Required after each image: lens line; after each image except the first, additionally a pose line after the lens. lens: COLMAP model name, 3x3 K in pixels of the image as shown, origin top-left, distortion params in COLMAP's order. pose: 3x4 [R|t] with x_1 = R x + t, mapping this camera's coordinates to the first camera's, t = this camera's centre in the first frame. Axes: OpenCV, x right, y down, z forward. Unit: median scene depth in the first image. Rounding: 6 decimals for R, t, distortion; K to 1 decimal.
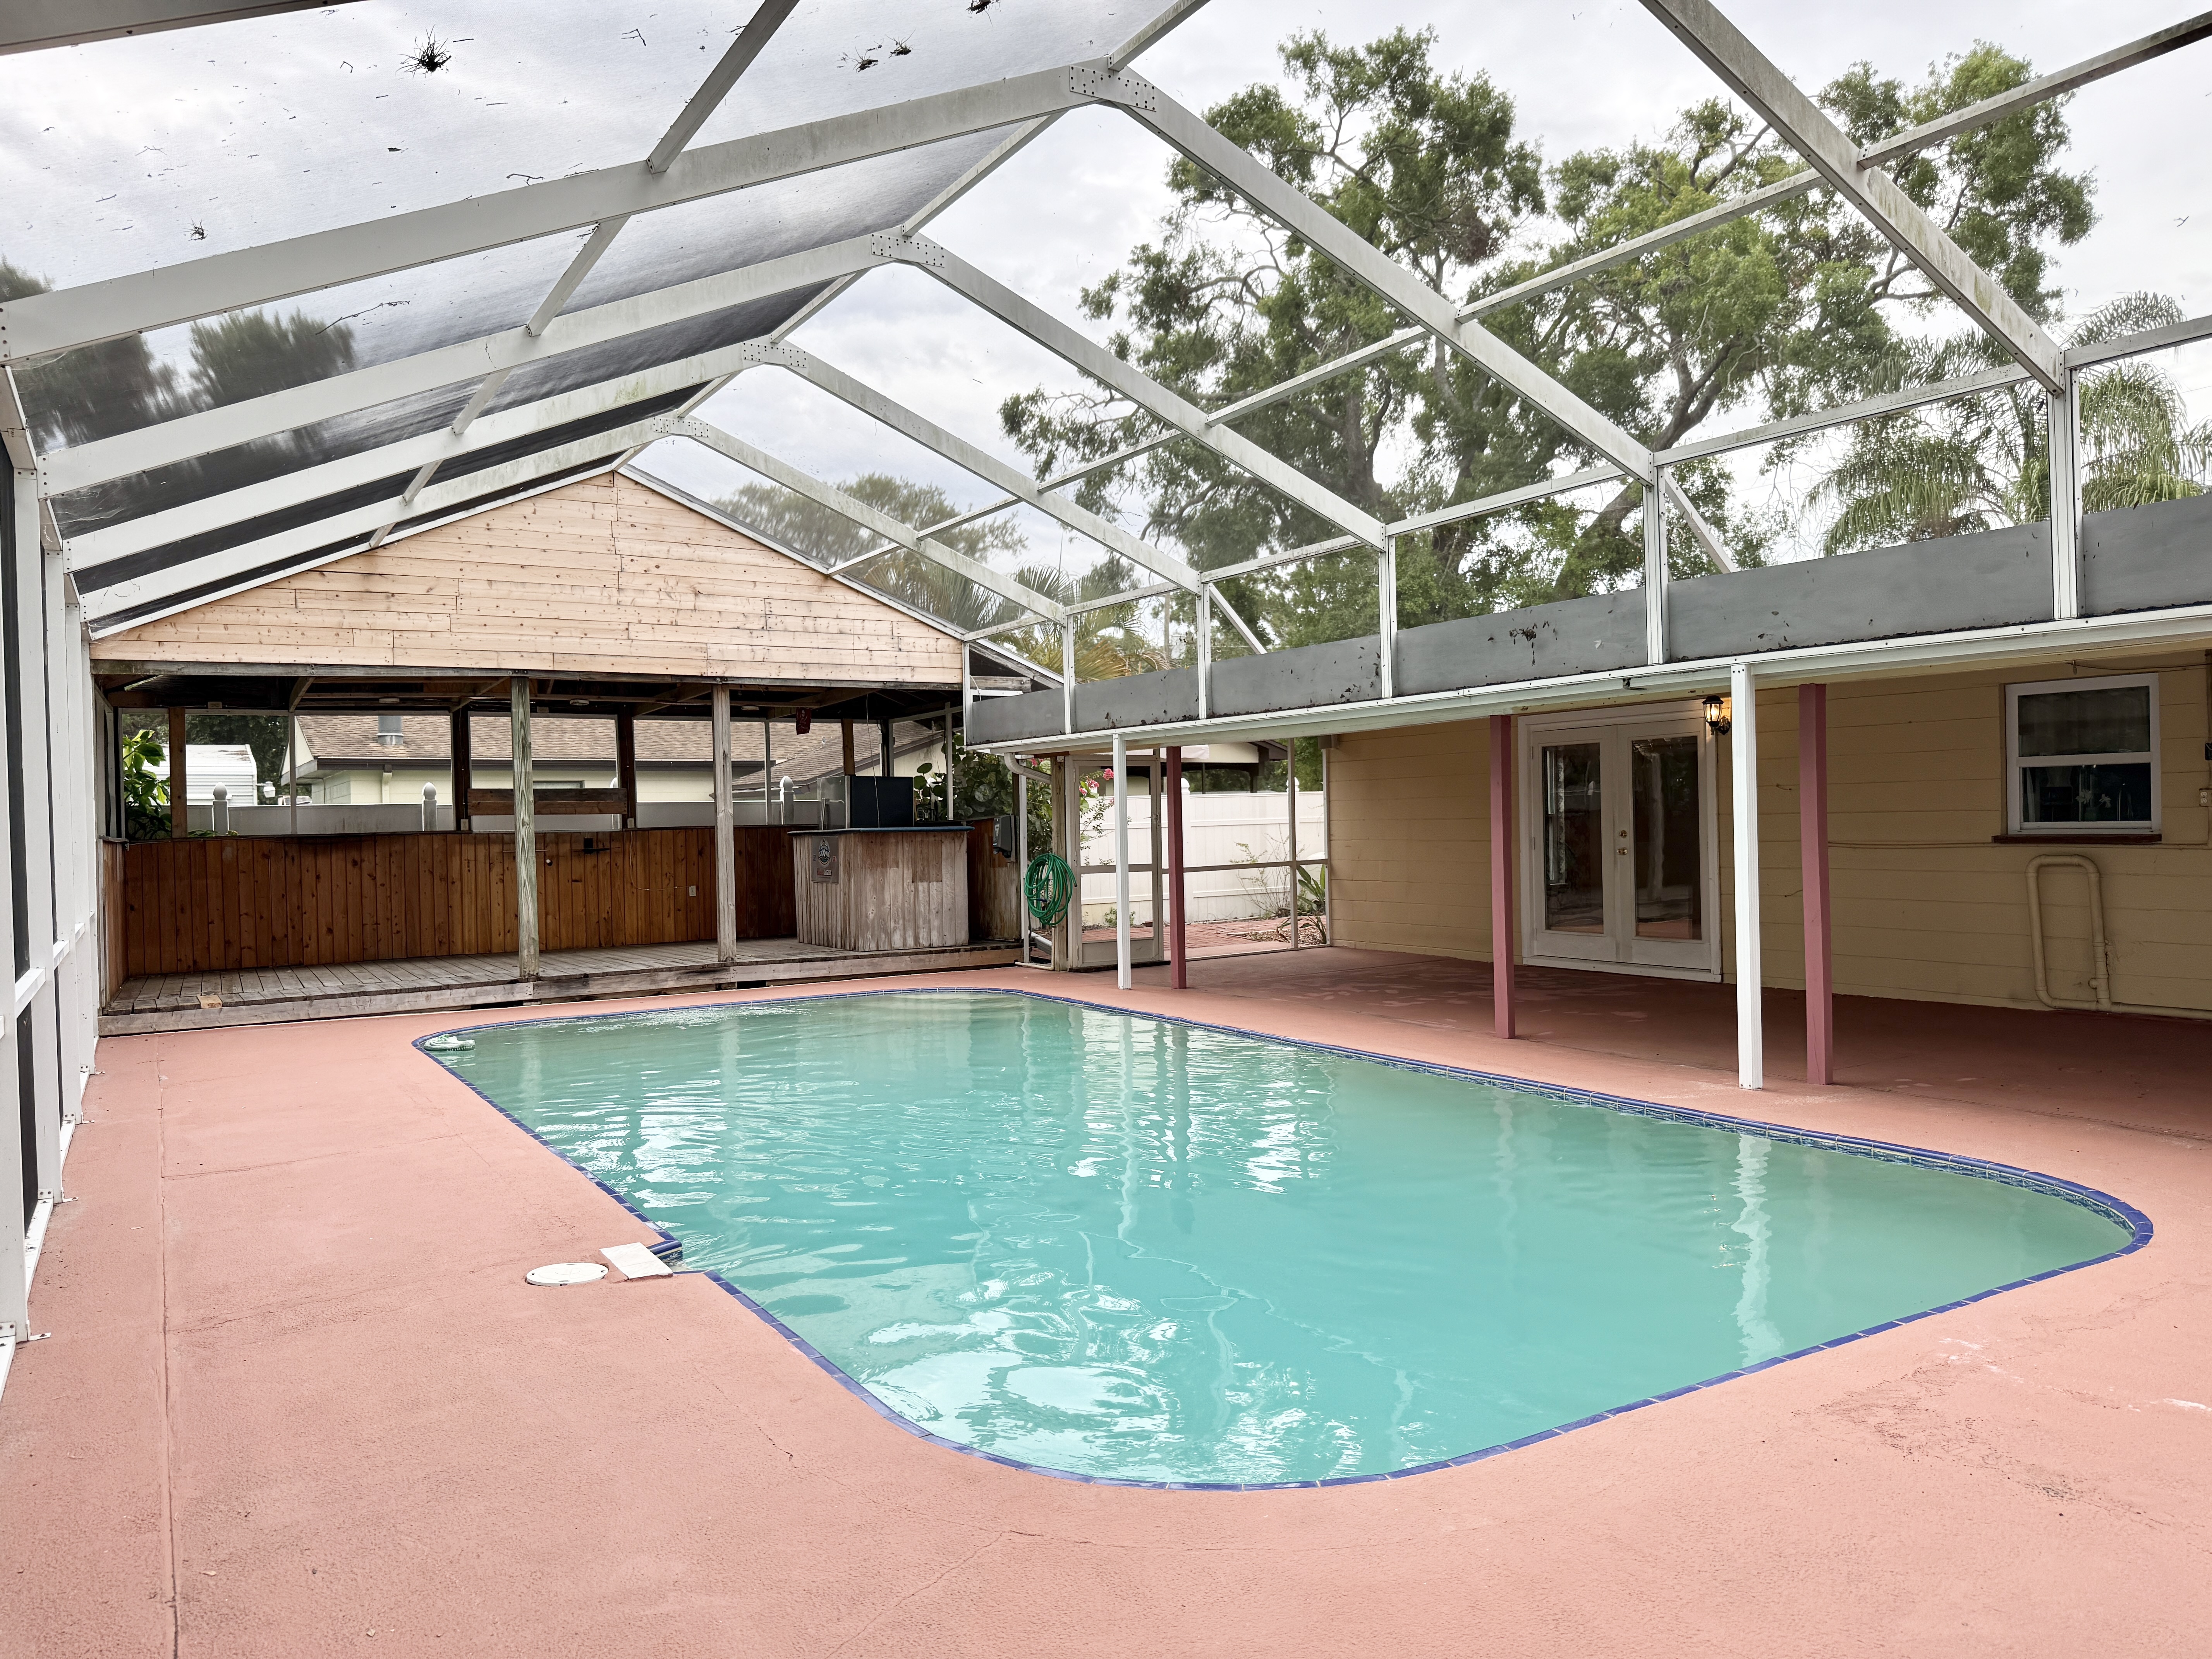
lens RADIAL K [[1535.0, 0, 1109.0], [0, 1535.0, 842.9], [0, 0, 1]] dist [0.163988, -0.338932]
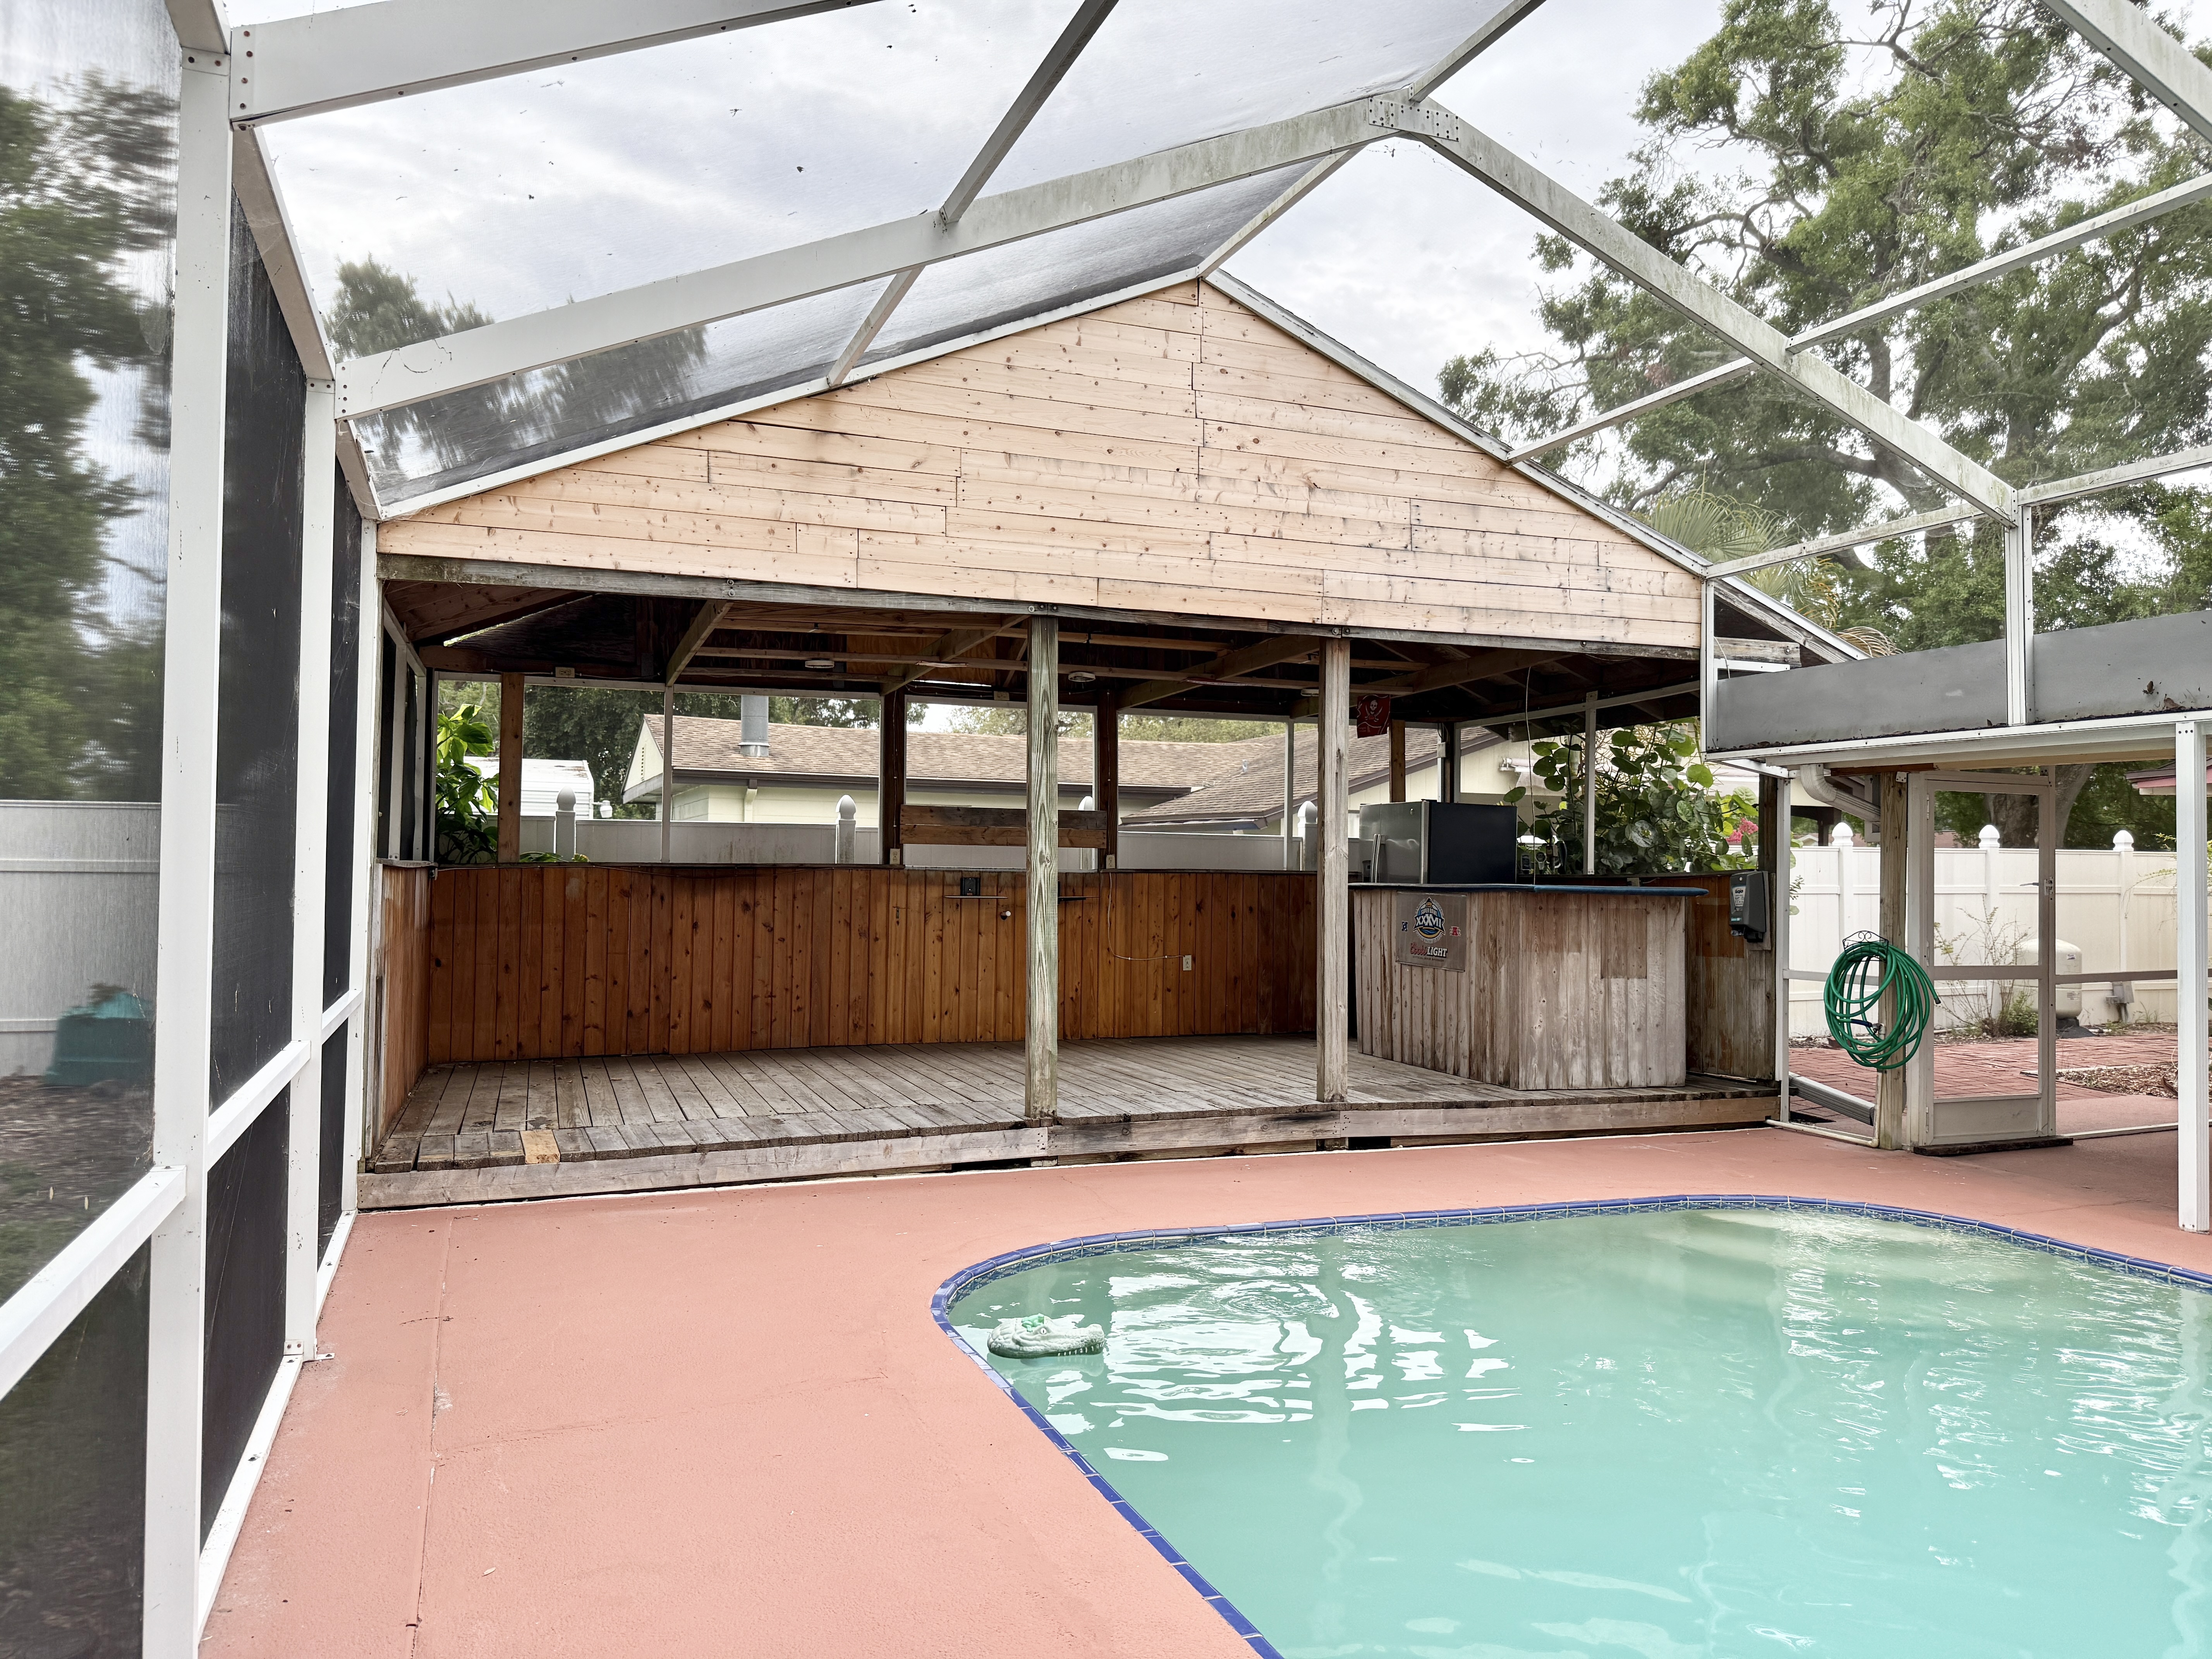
lens RADIAL K [[1535.0, 0, 1109.0], [0, 1535.0, 842.9], [0, 0, 1]] dist [0.163988, -0.338932]
pose [[0.984600, 0.032028, -0.171864, -0.214777], [-0.036930, 0.998995, -0.025399, -0.004153], [0.170878, 0.031355, 0.984793, 0.364874]]
